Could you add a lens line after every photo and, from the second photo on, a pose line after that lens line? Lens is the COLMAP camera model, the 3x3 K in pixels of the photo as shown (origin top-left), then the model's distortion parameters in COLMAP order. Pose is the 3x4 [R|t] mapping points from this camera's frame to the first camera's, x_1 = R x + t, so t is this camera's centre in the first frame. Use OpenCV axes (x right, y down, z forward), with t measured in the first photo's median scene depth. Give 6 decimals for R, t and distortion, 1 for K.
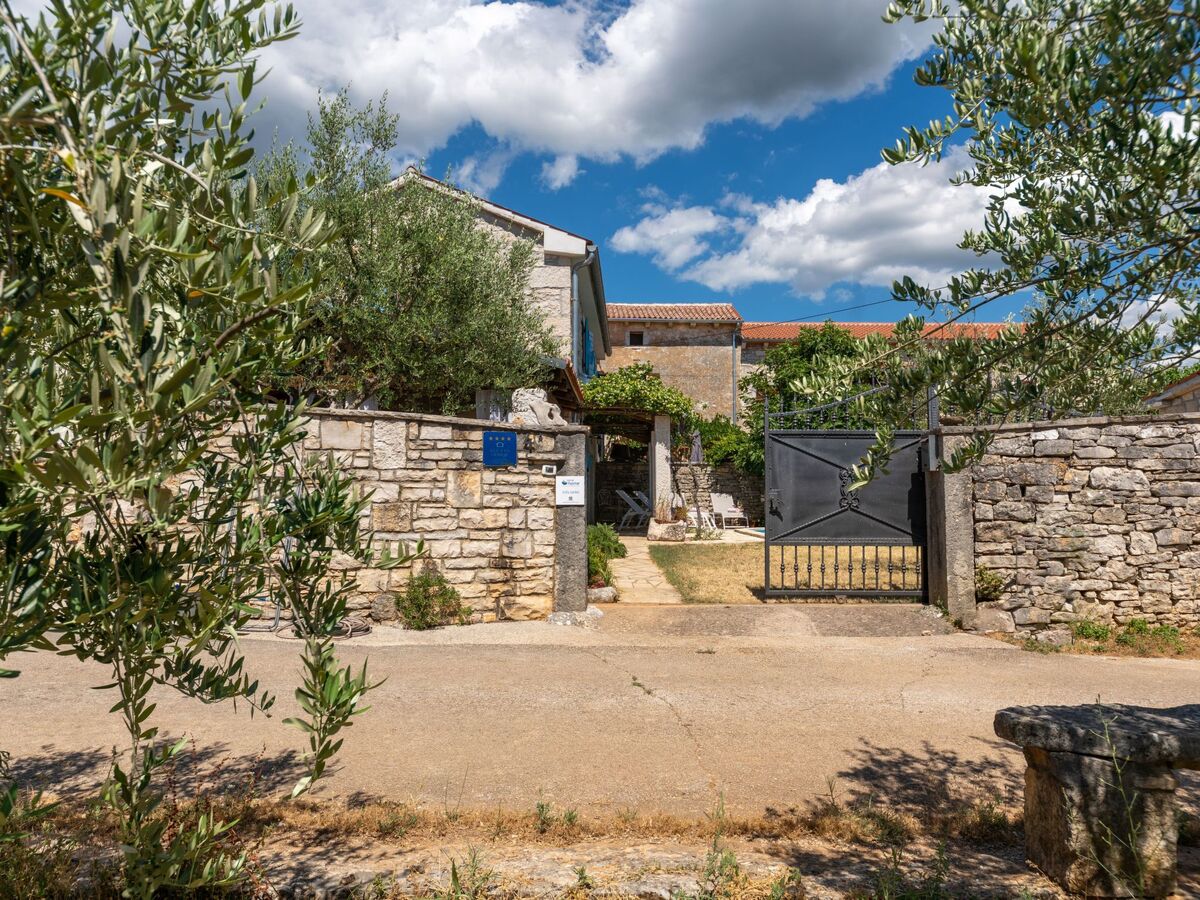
lens RADIAL K [[854.3, 0, 619.0], [0, 854.3, 448.6], [0, 0, 1]] dist [-0.002456, -0.000576]
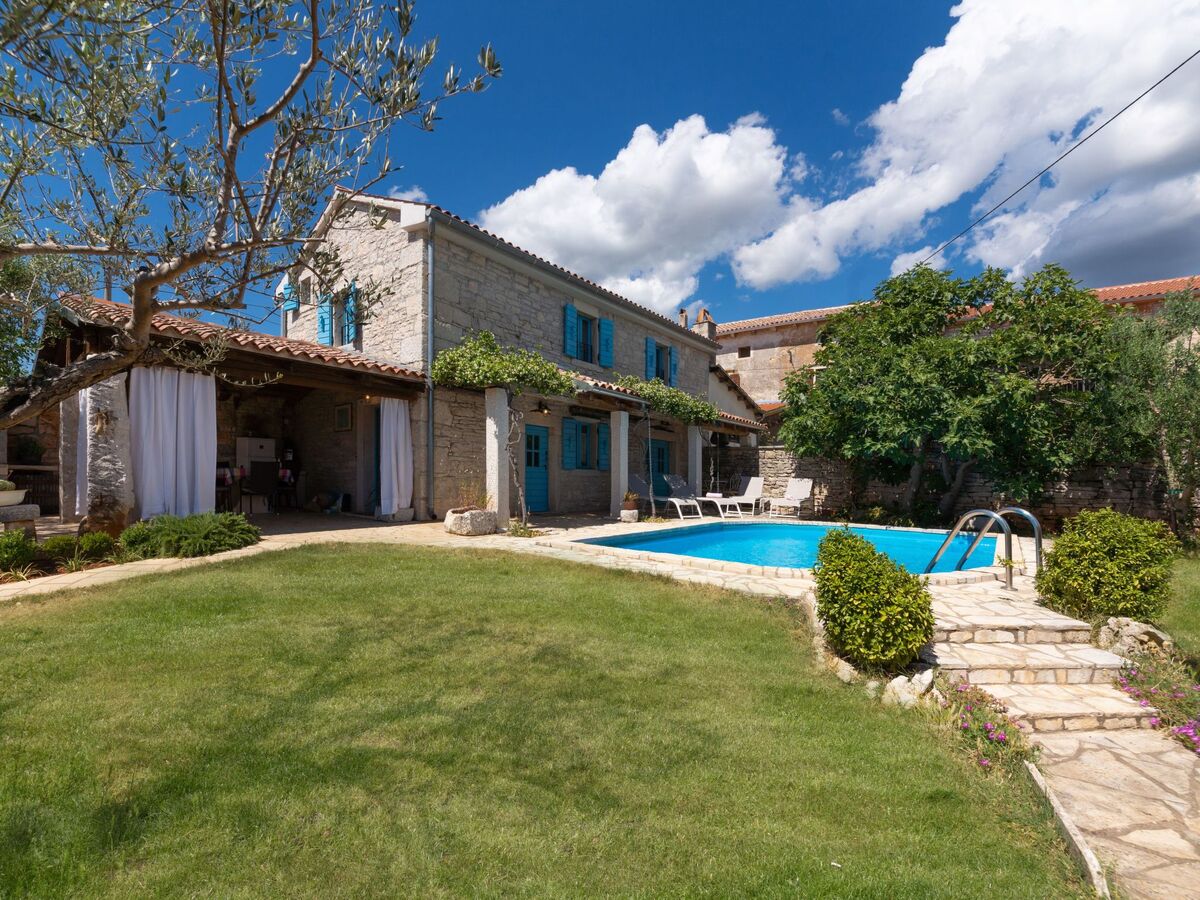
lens RADIAL K [[529.9, 0, 584.4], [0, 529.9, 470.4], [0, 0, 1]] dist [-0.013612, -0.000628]
pose [[0.796519, 0.013209, -0.604470, 0.900246], [0.016206, 0.998936, 0.043184, 0.048218], [0.604397, -0.044193, 0.795457, 1.258734]]
